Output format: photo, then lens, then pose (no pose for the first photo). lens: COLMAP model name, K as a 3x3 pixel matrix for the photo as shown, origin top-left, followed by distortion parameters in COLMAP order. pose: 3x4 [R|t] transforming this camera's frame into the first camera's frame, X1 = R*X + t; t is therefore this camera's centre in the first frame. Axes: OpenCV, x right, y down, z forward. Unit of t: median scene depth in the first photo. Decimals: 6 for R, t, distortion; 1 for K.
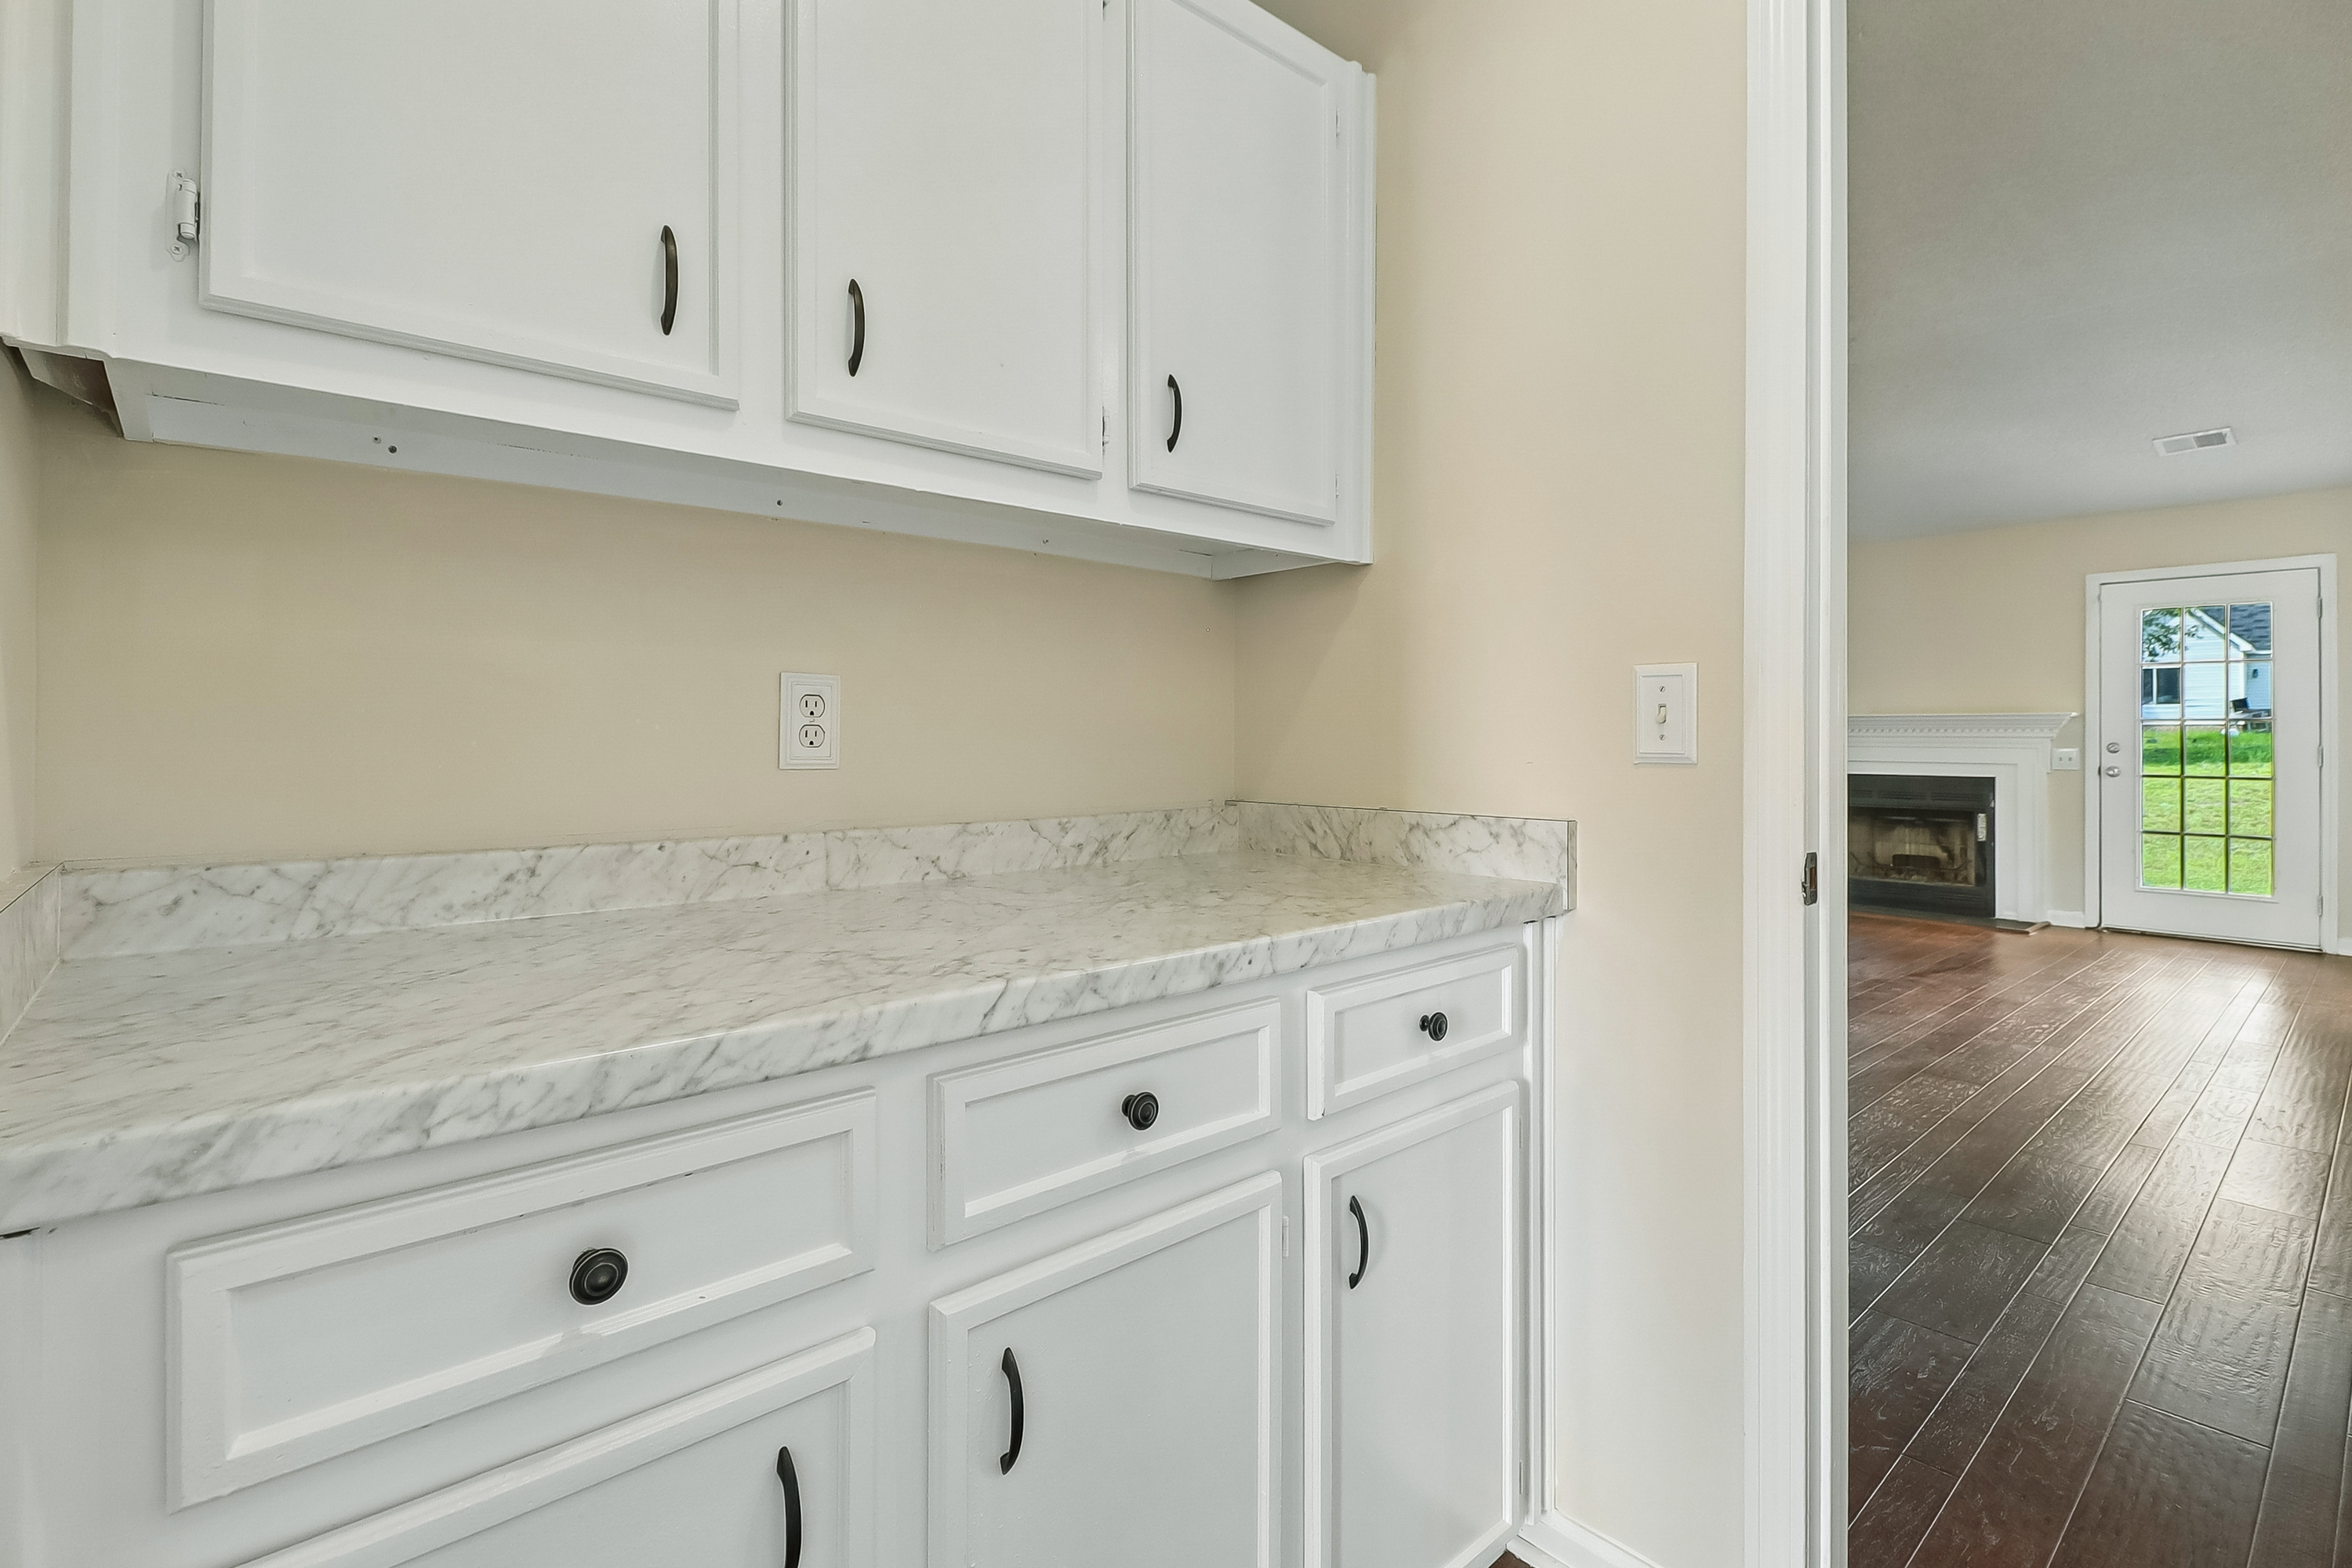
lens RADIAL K [[1095.7, 0, 1188.4], [0, 1095.7, 752.0], [0, 0, 1]] dist [-0.001591, -0.001195]
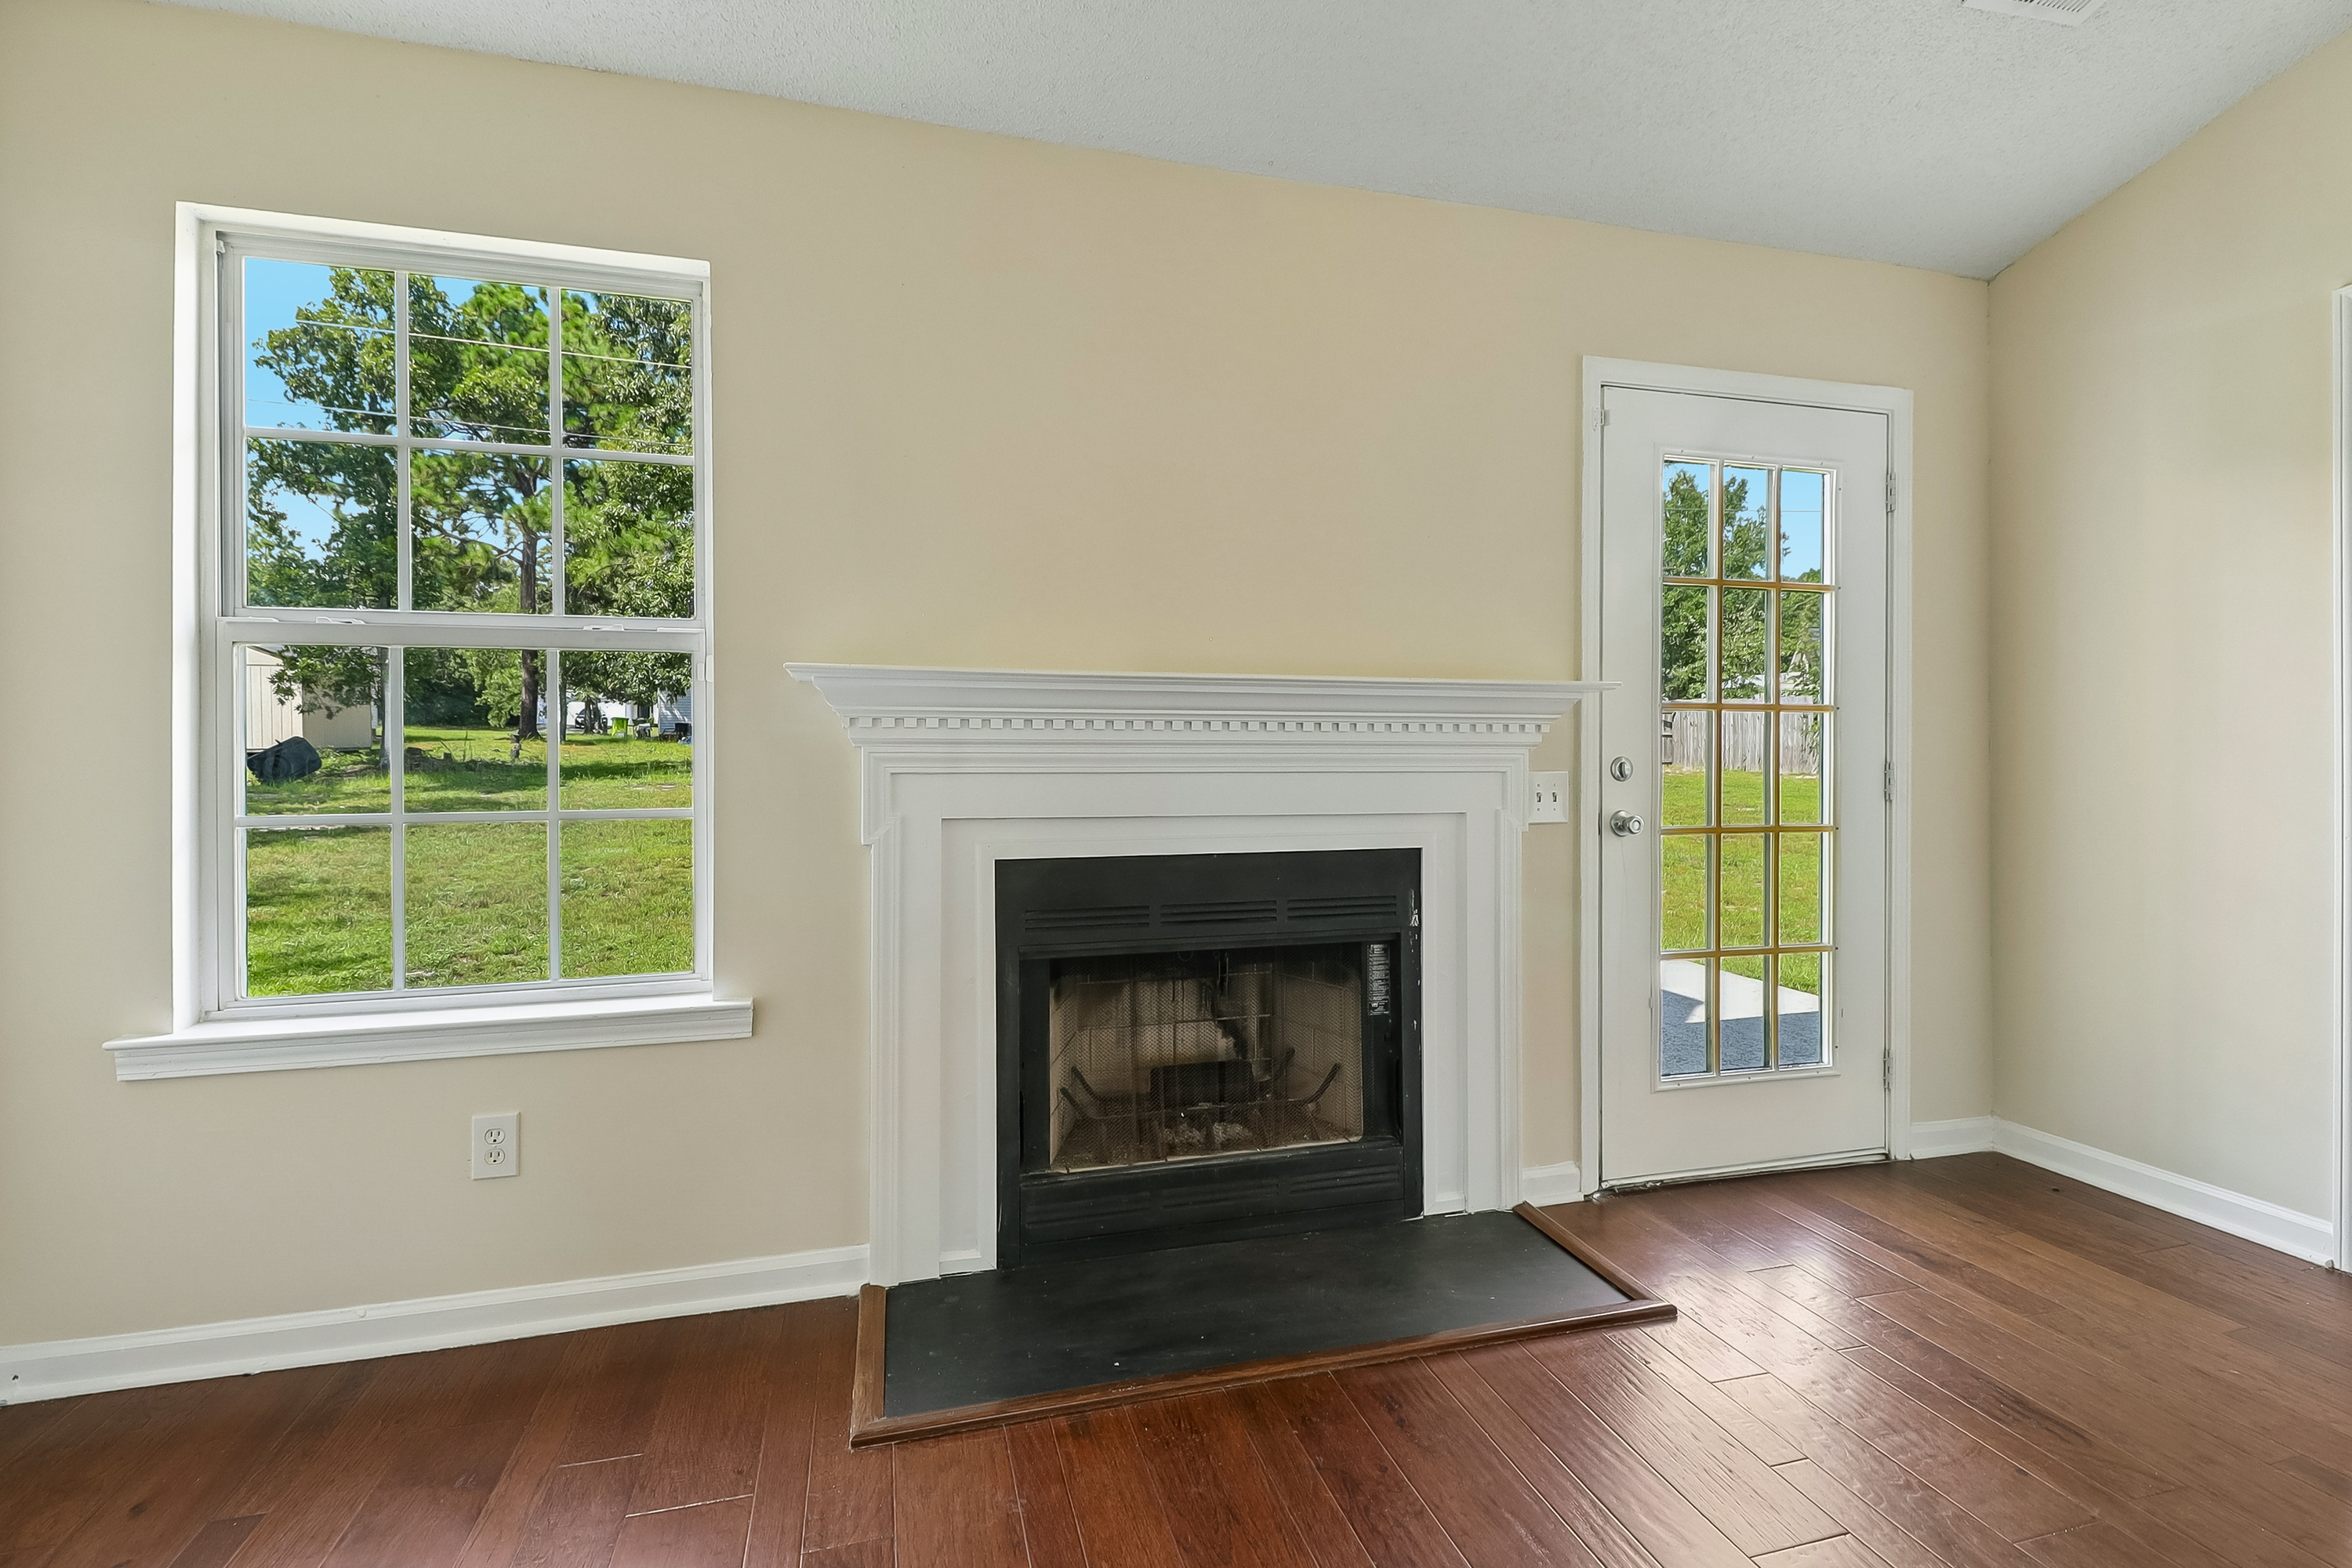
lens RADIAL K [[1108.6, 0, 1185.2], [0, 1108.6, 745.8], [0, 0, 1]] dist [0.019830, -0.000706]
pose [[0.437683, -0.001050, 0.899129, 0.341391], [0.013303, 0.999897, -0.005308, -0.011828], [-0.899031, 0.014284, 0.437652, 0.877820]]
